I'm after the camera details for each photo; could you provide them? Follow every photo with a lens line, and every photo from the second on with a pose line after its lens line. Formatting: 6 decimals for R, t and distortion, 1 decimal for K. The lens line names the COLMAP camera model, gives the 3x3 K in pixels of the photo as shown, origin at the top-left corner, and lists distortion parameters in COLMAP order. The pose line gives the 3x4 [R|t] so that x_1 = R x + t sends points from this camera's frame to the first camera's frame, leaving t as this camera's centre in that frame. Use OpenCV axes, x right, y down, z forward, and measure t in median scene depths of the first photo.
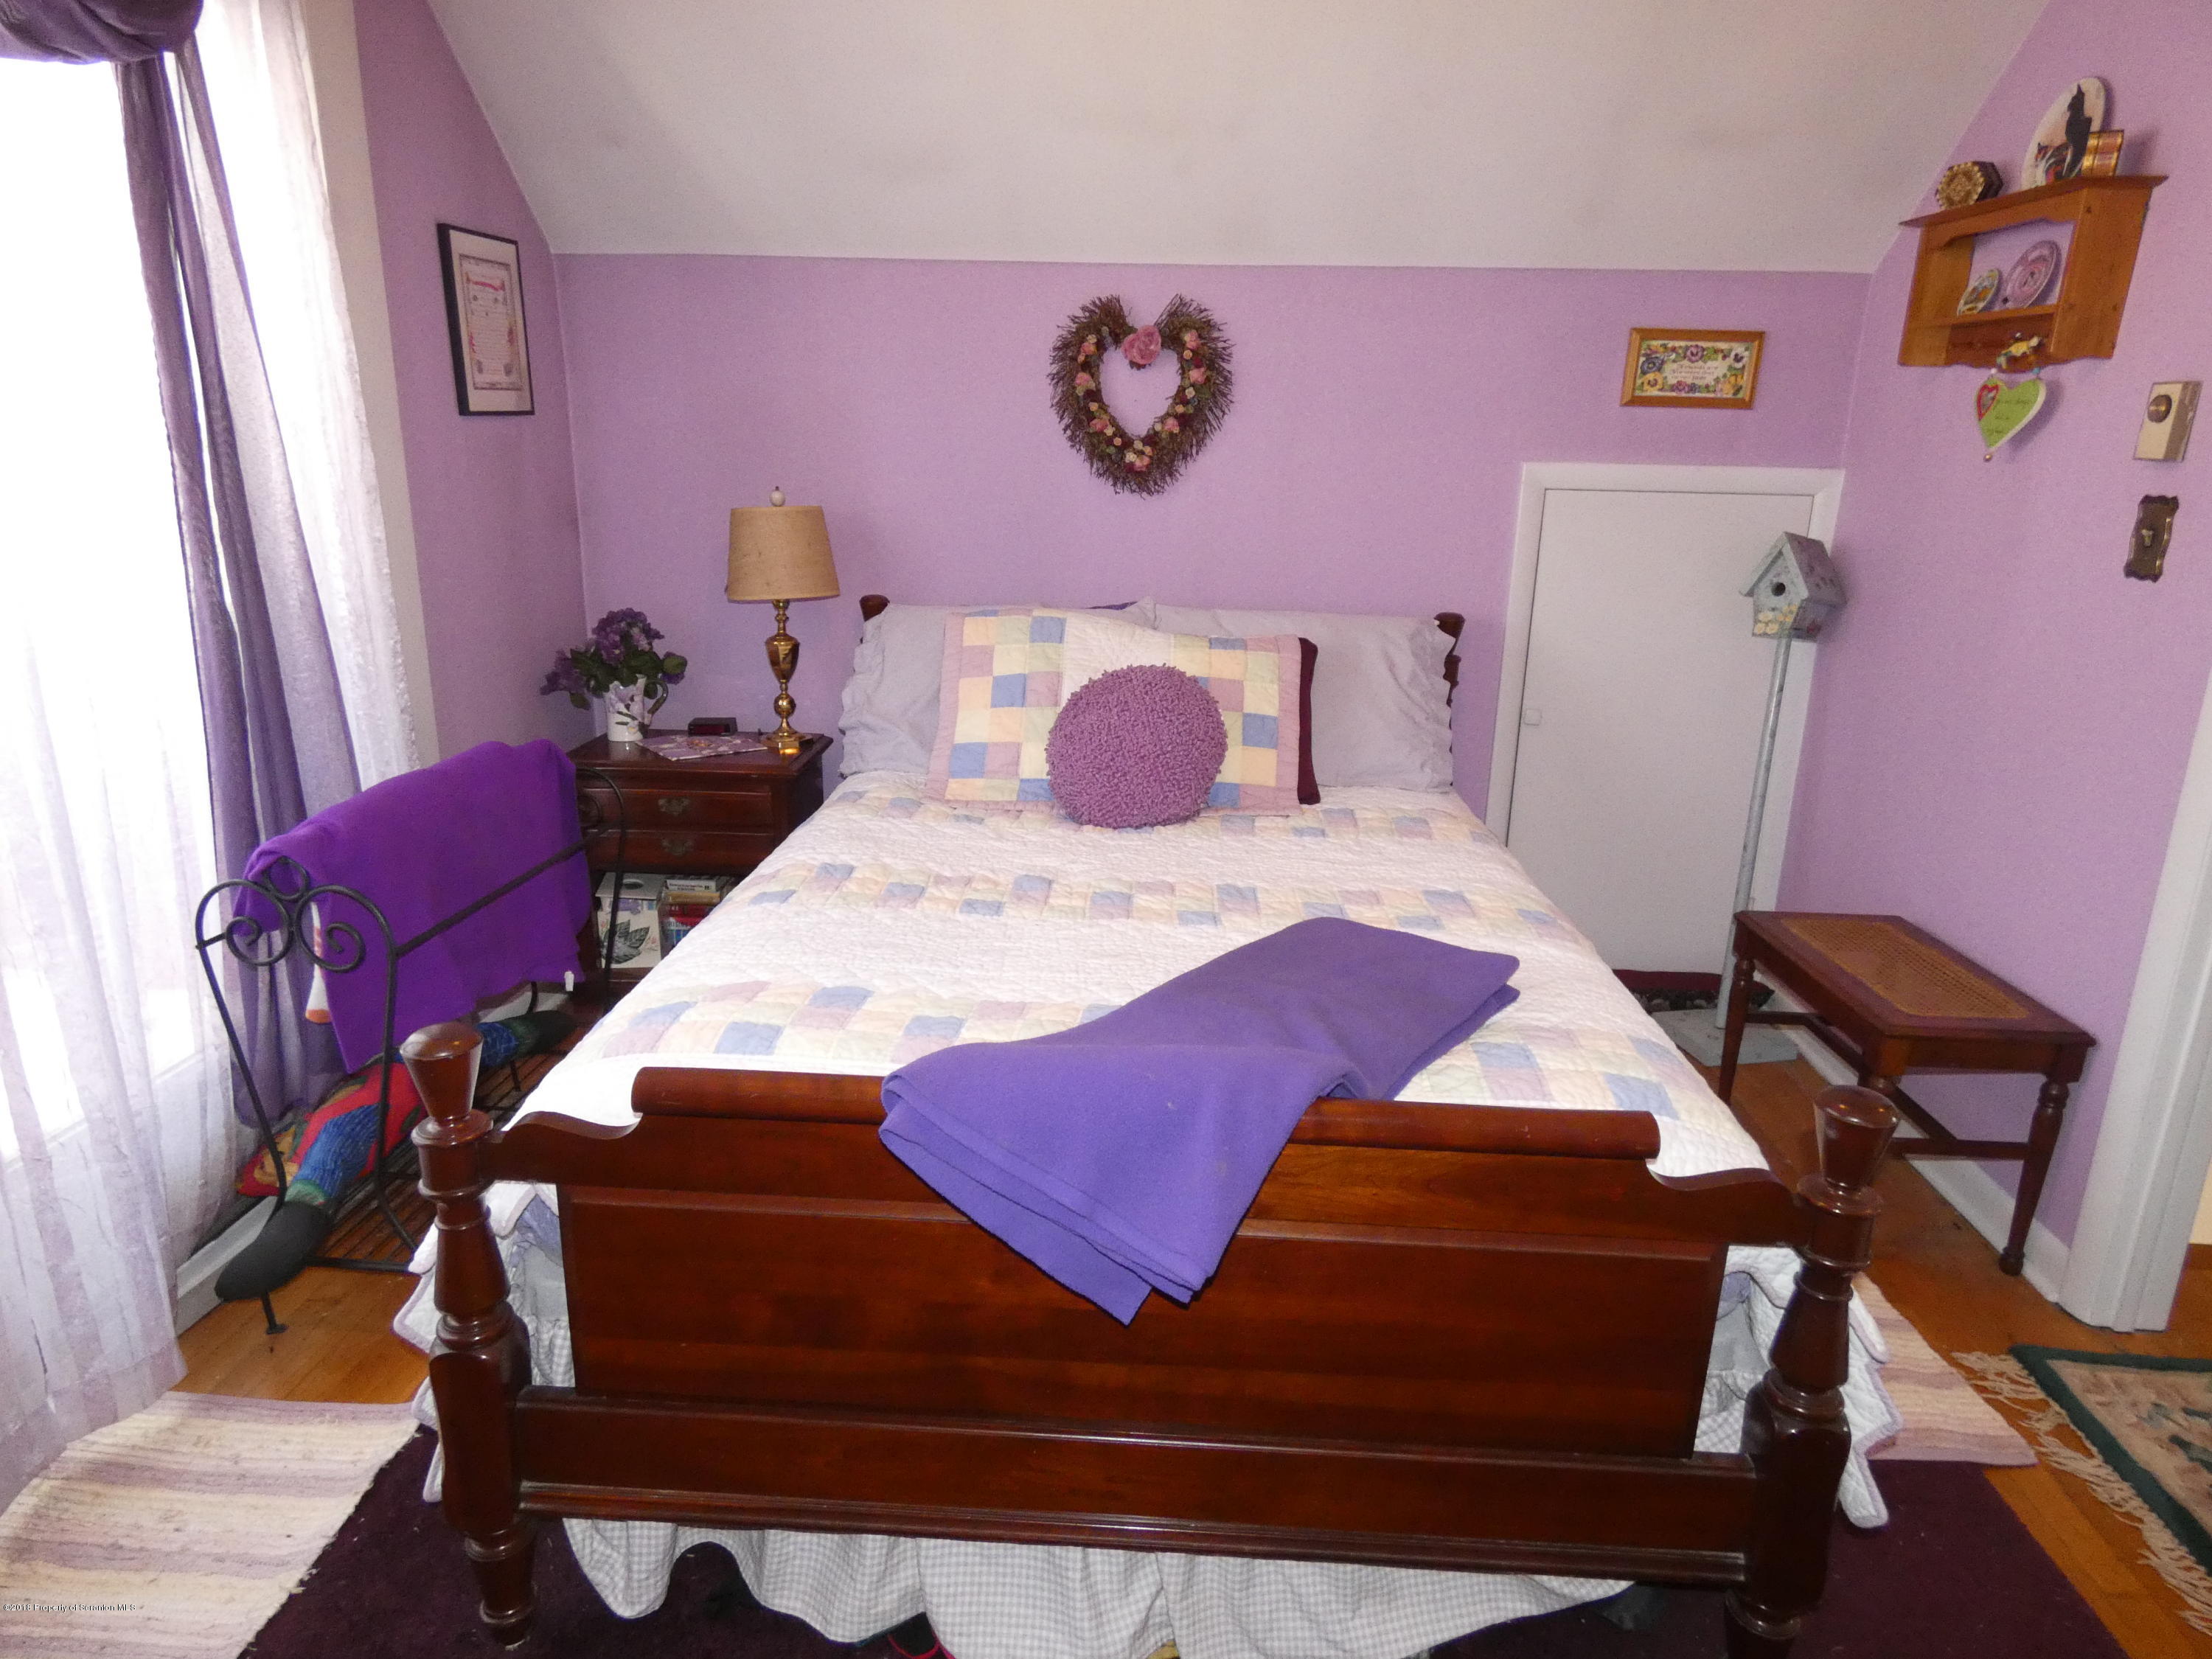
lens RADIAL K [[1321.3, 0, 1106.0], [0, 1321.3, 829.5], [0, 0, 1]] dist [-0.001559, -0.001151]
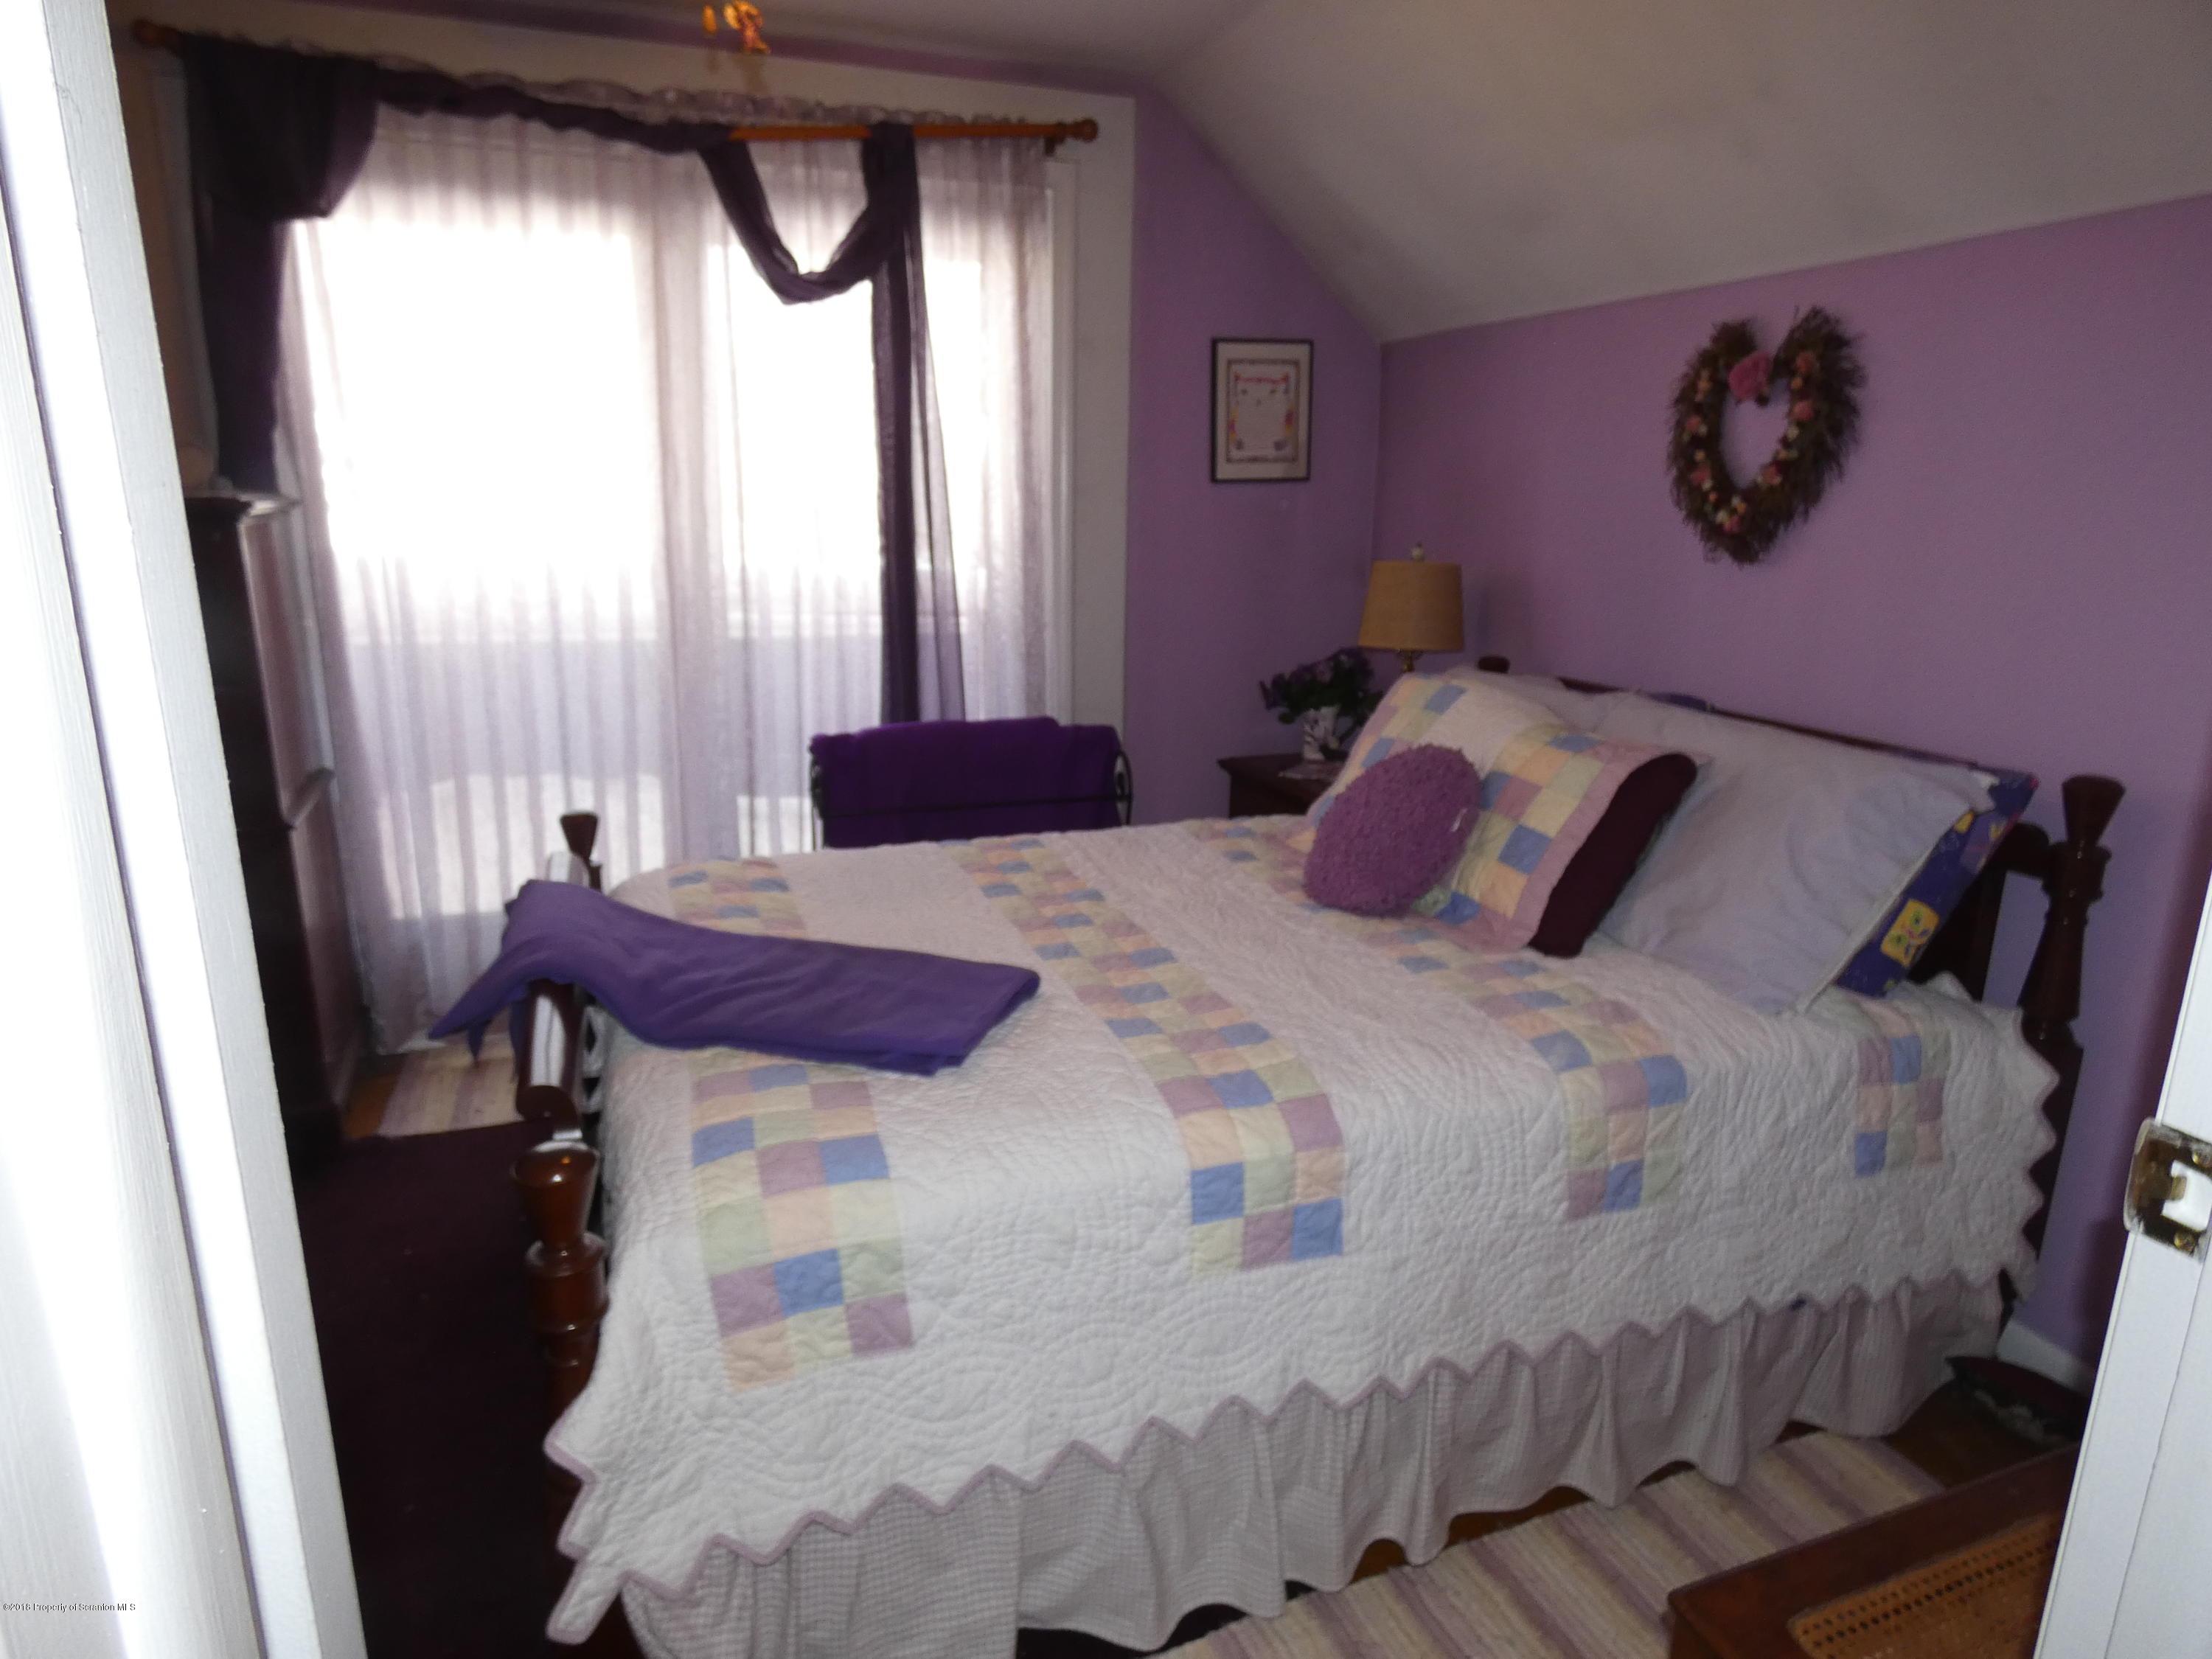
lens RADIAL K [[1321.3, 0, 1106.0], [0, 1321.3, 829.5], [0, 0, 1]] dist [-0.001559, -0.001151]
pose [[0.402712, 0.211218, -0.890623, 0.647330], [-0.260654, 0.959189, 0.109619, -0.096247], [0.877429, 0.188000, 0.441332, 0.377123]]
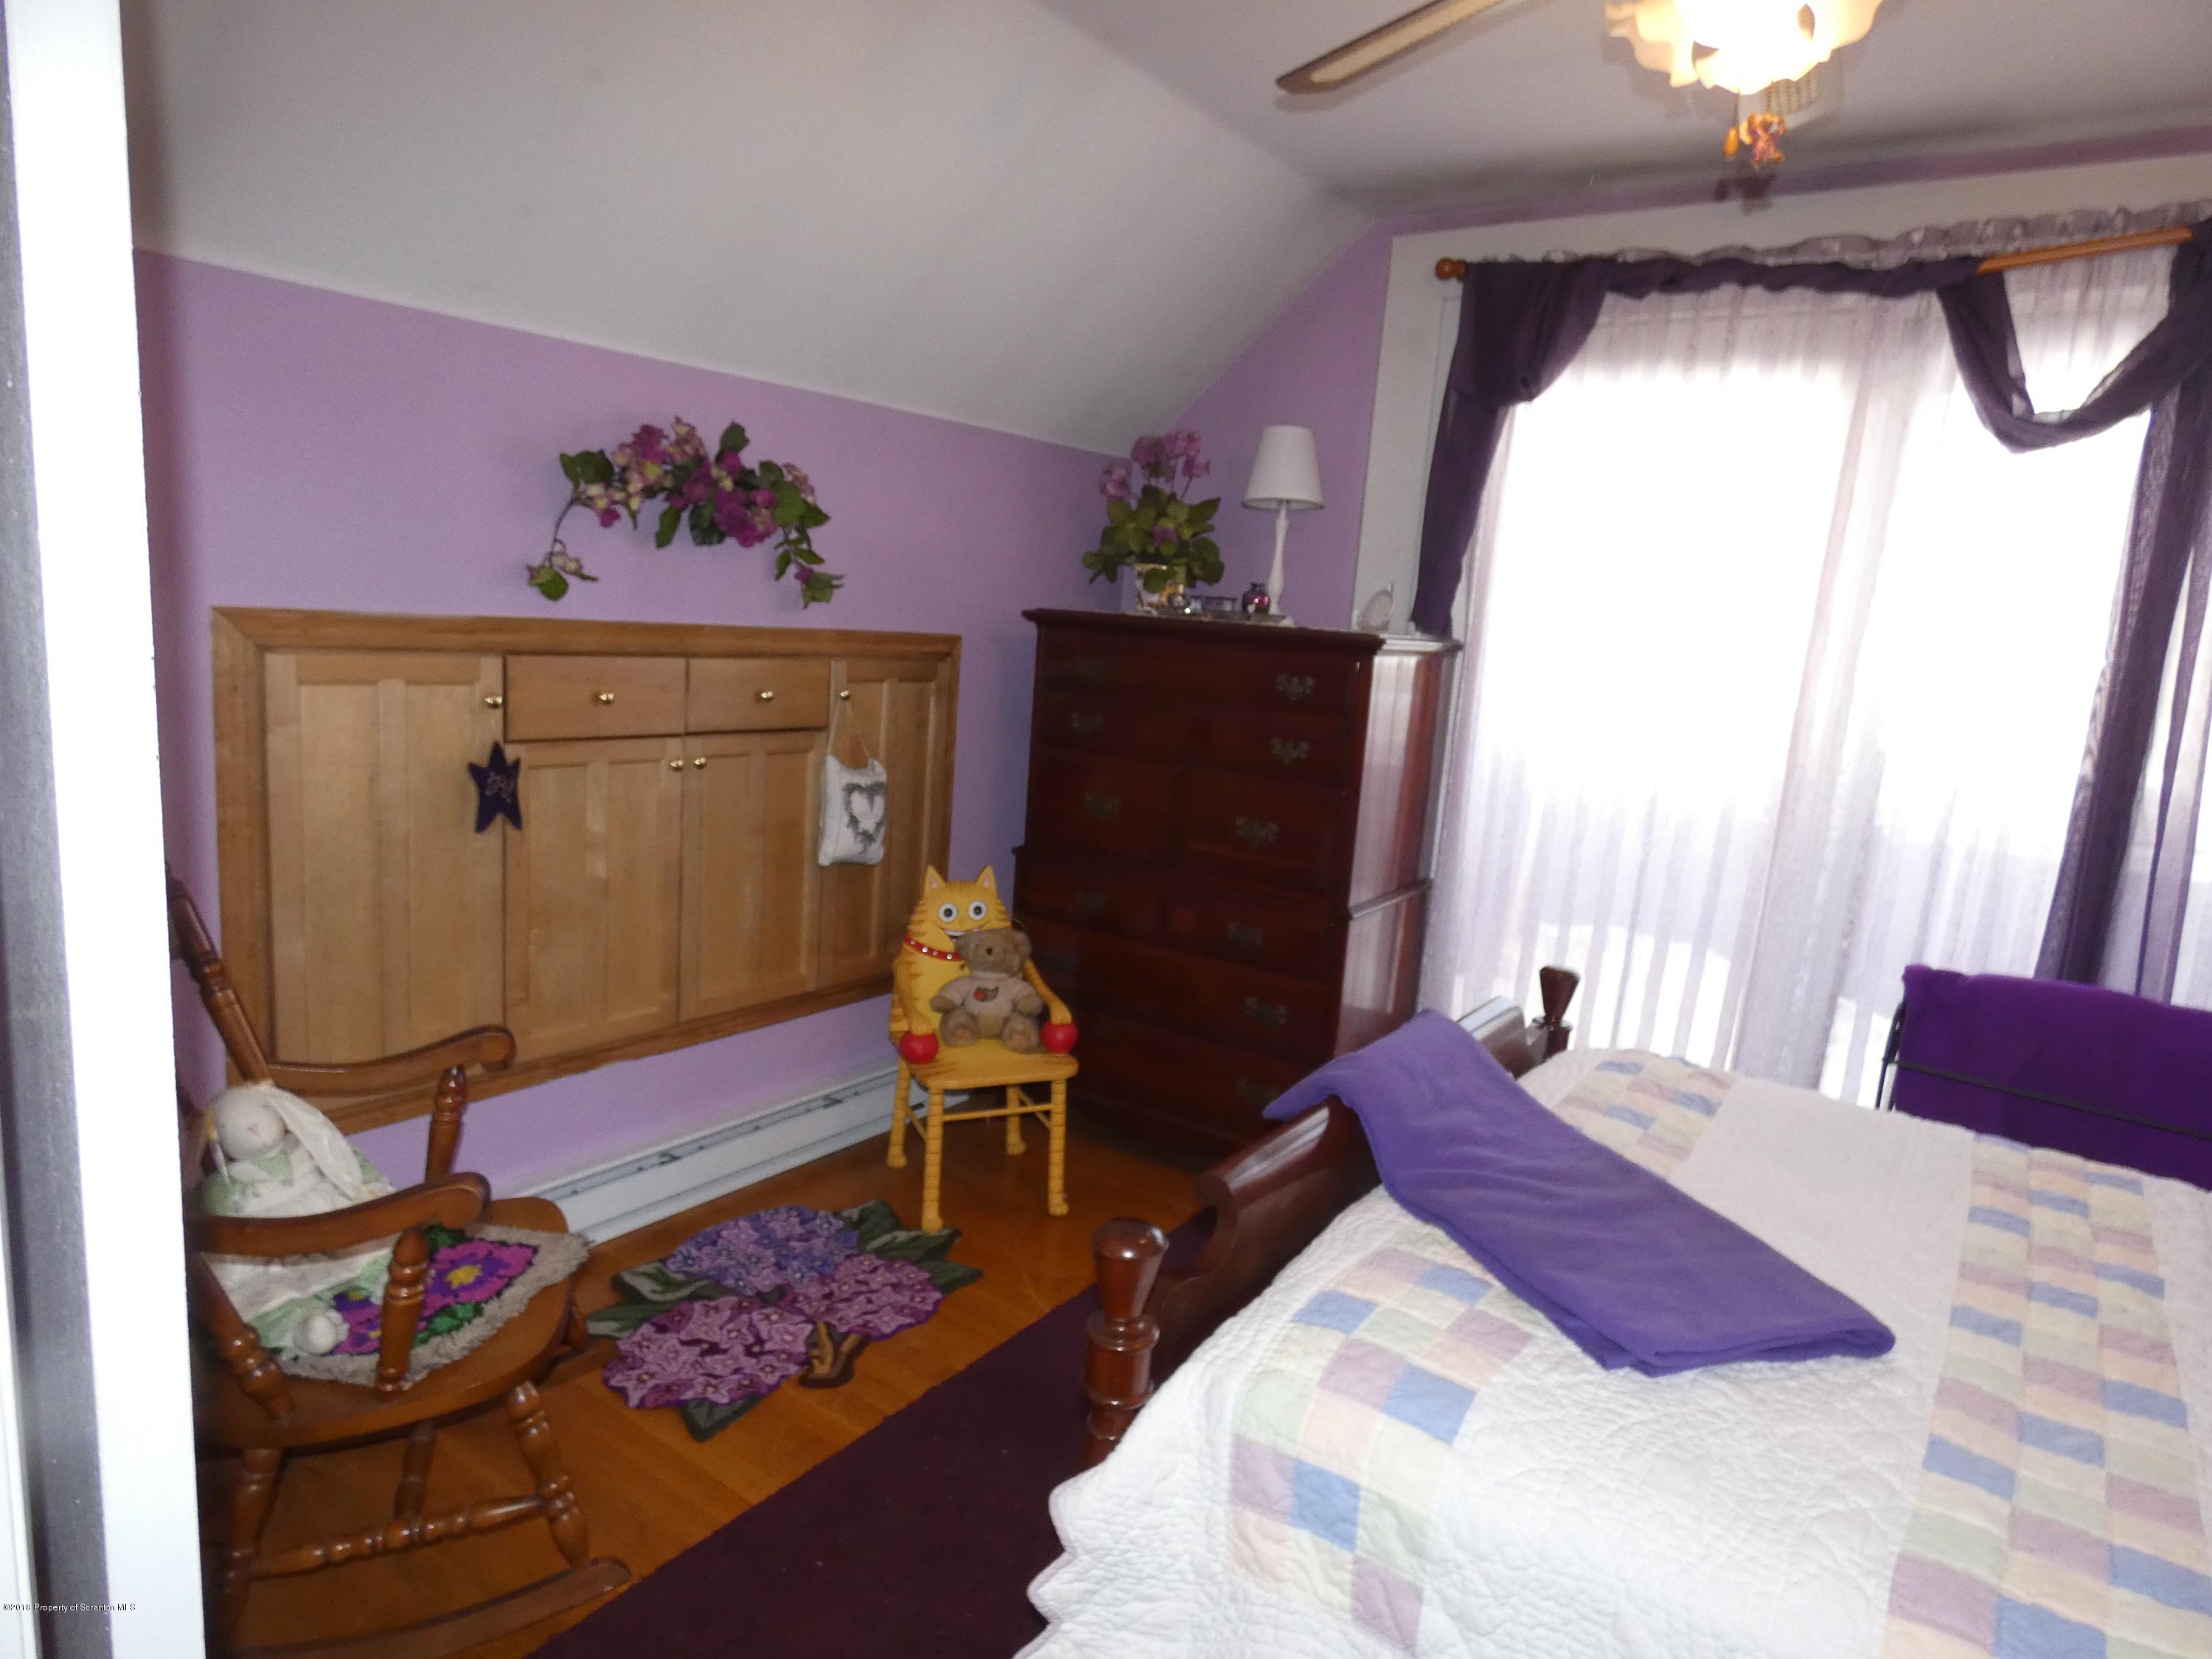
lens RADIAL K [[1321.3, 0, 1106.0], [0, 1321.3, 829.5], [0, 0, 1]] dist [-0.001559, -0.001151]
pose [[-0.521693, 0.082162, -0.849168, 0.591766], [-0.324674, 0.901334, 0.286676, -0.146035], [0.788938, 0.425260, -0.443544, 0.552443]]
